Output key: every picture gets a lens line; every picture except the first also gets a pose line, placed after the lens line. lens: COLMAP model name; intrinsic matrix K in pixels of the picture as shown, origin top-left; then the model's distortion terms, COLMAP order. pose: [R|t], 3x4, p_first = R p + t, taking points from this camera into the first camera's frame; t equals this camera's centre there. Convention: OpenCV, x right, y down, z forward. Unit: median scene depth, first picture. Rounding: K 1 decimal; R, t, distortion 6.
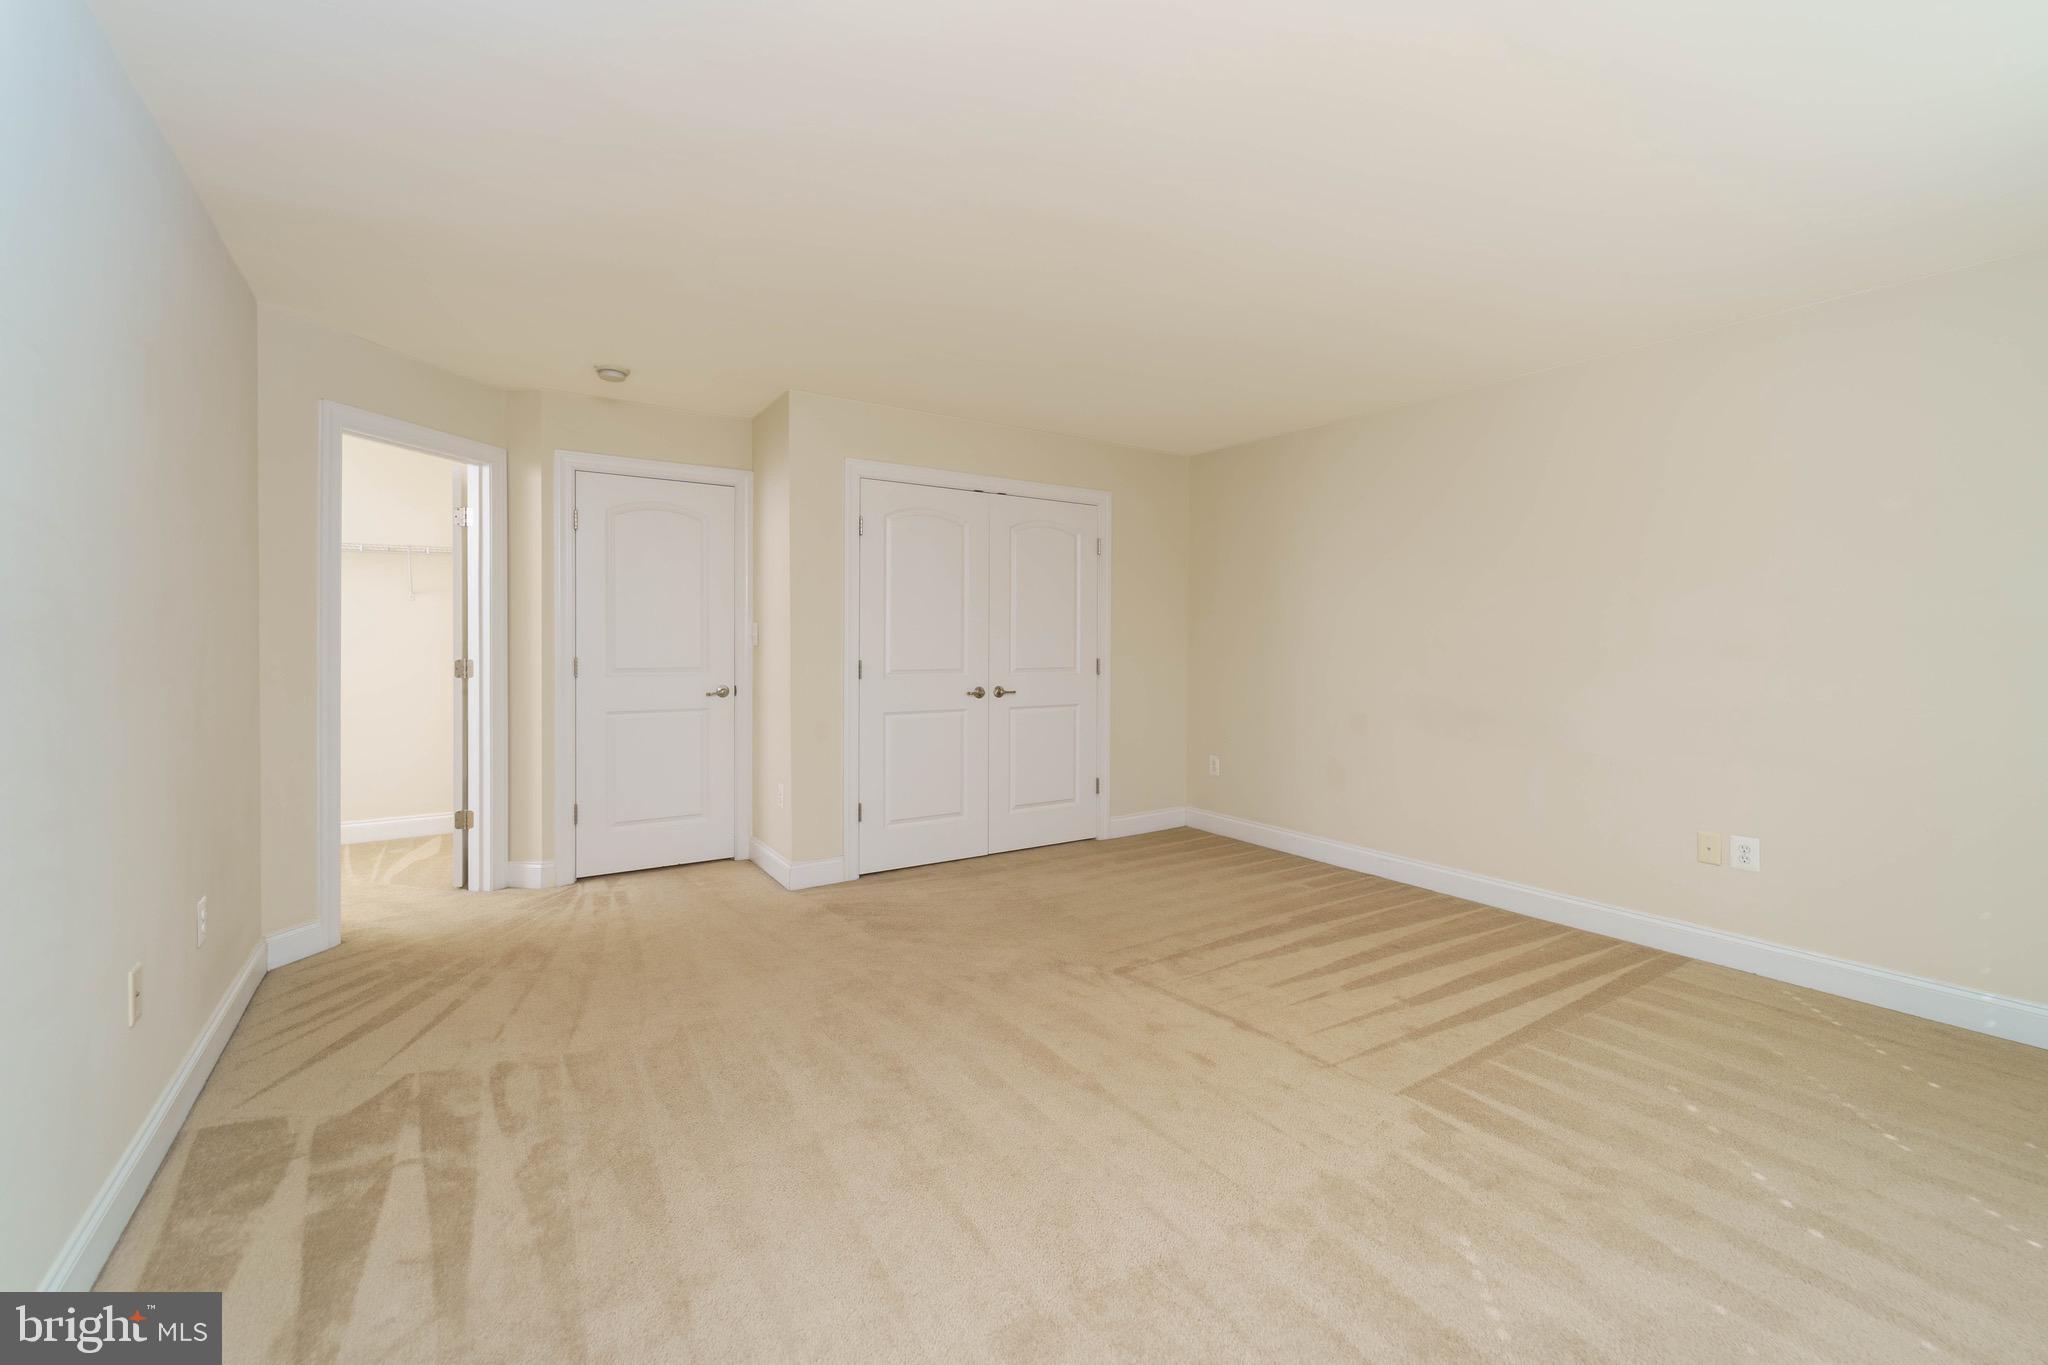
lens RADIAL K [[871.4, 0, 1050.0], [0, 871.4, 647.9], [0, 0, 1]] dist [0.000283, 0.000192]
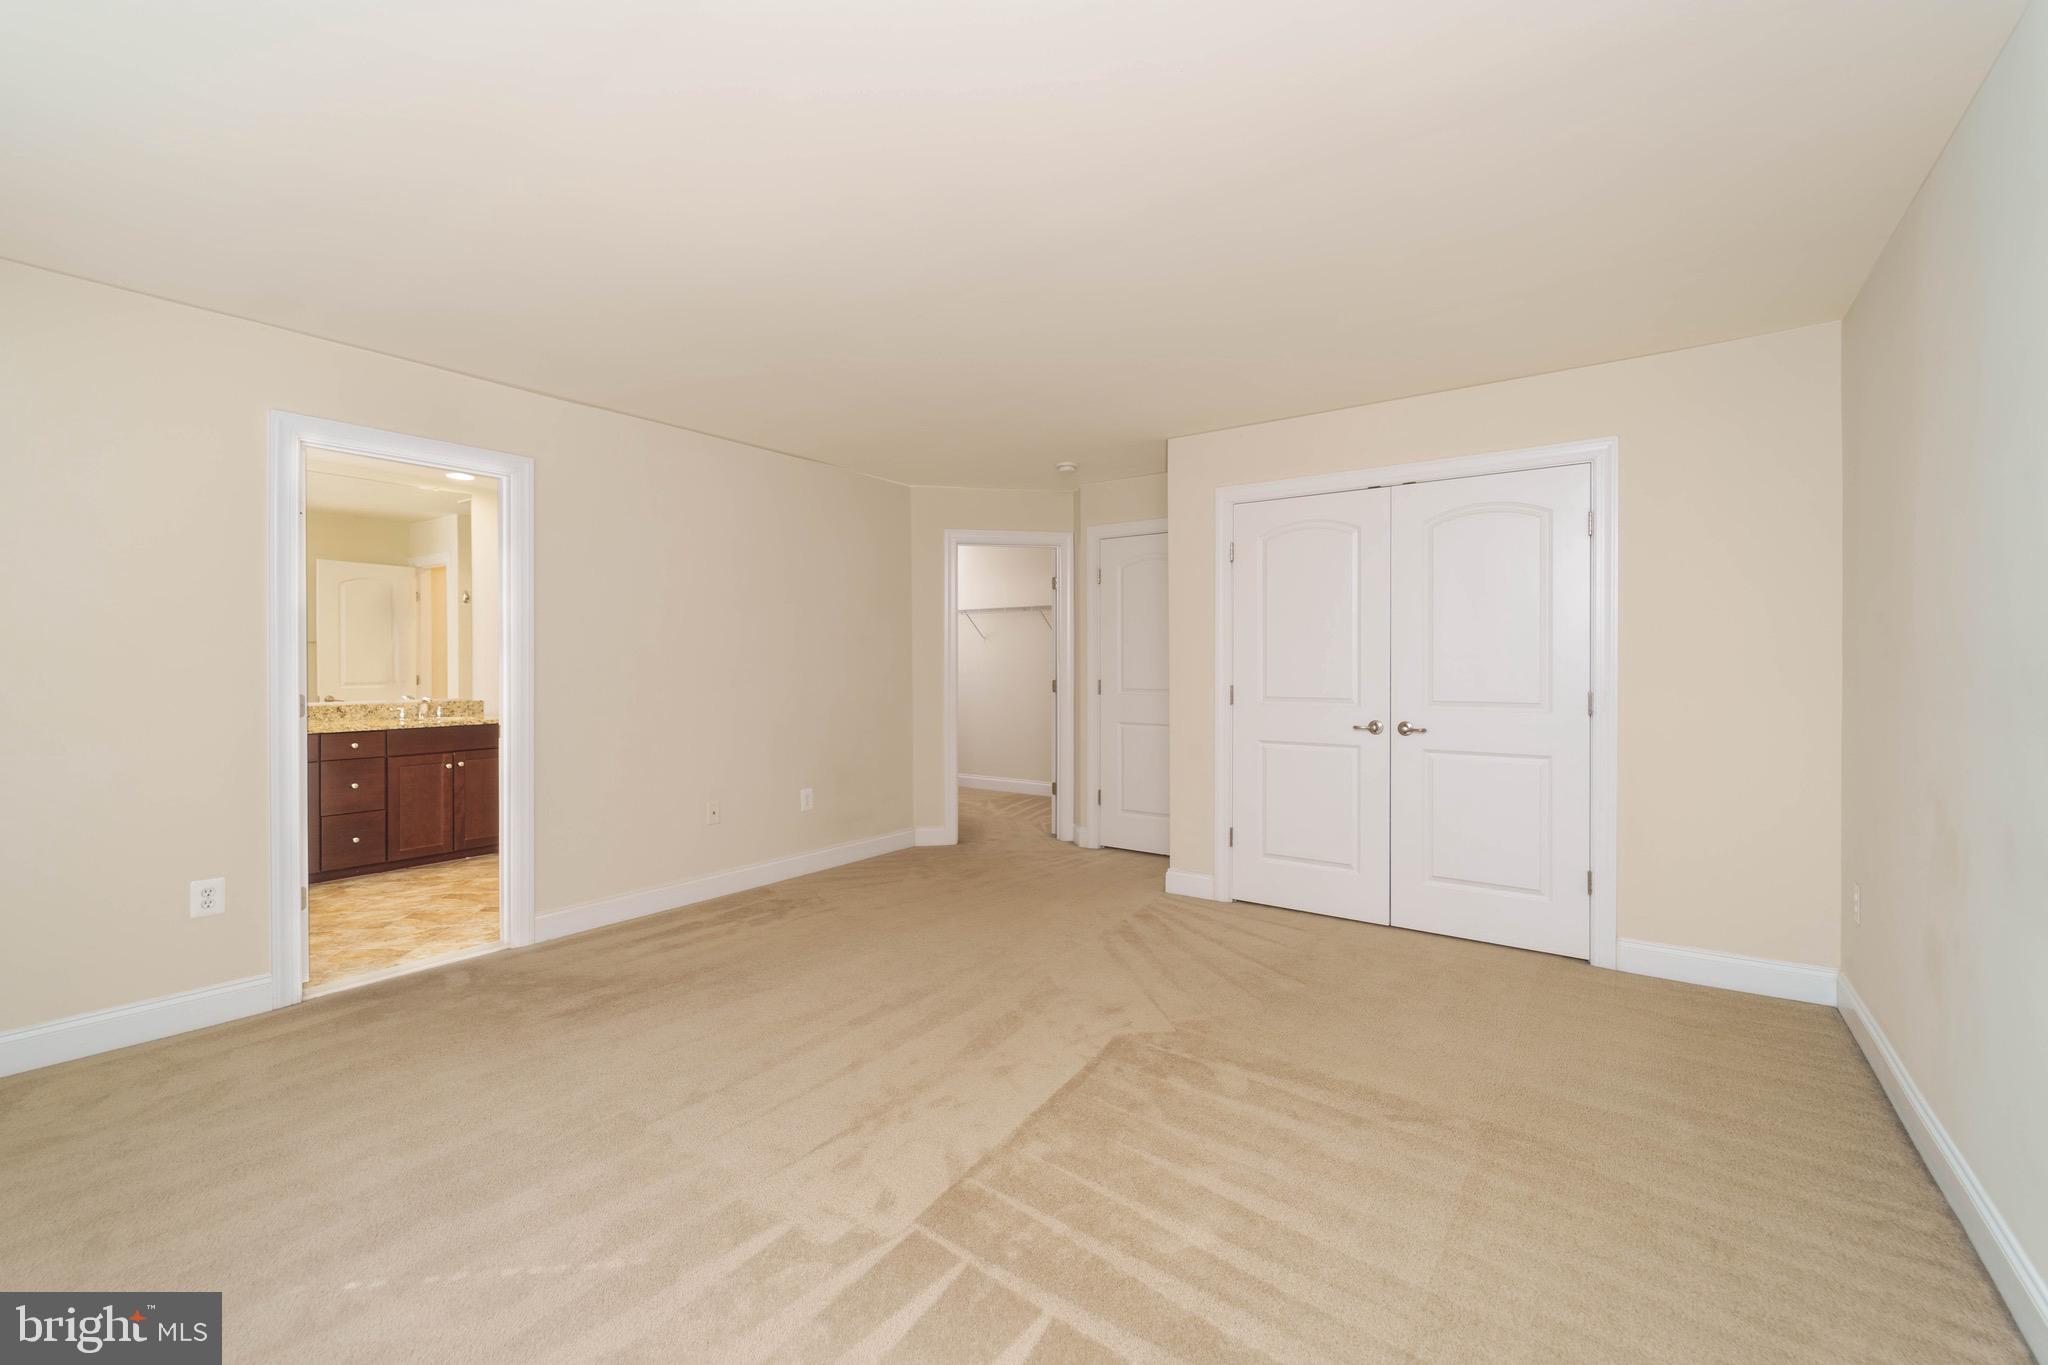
lens RADIAL K [[837.3, 0, 1024.0], [0, 837.3, 682.5], [0, 0, 1]] dist [-0.001062, -0.000054]
pose [[0.335732, 0.006149, -0.941937, 0.561314], [-0.011109, 0.999935, 0.002568, 0.009825], [0.941892, 0.009602, 0.335779, 0.411936]]
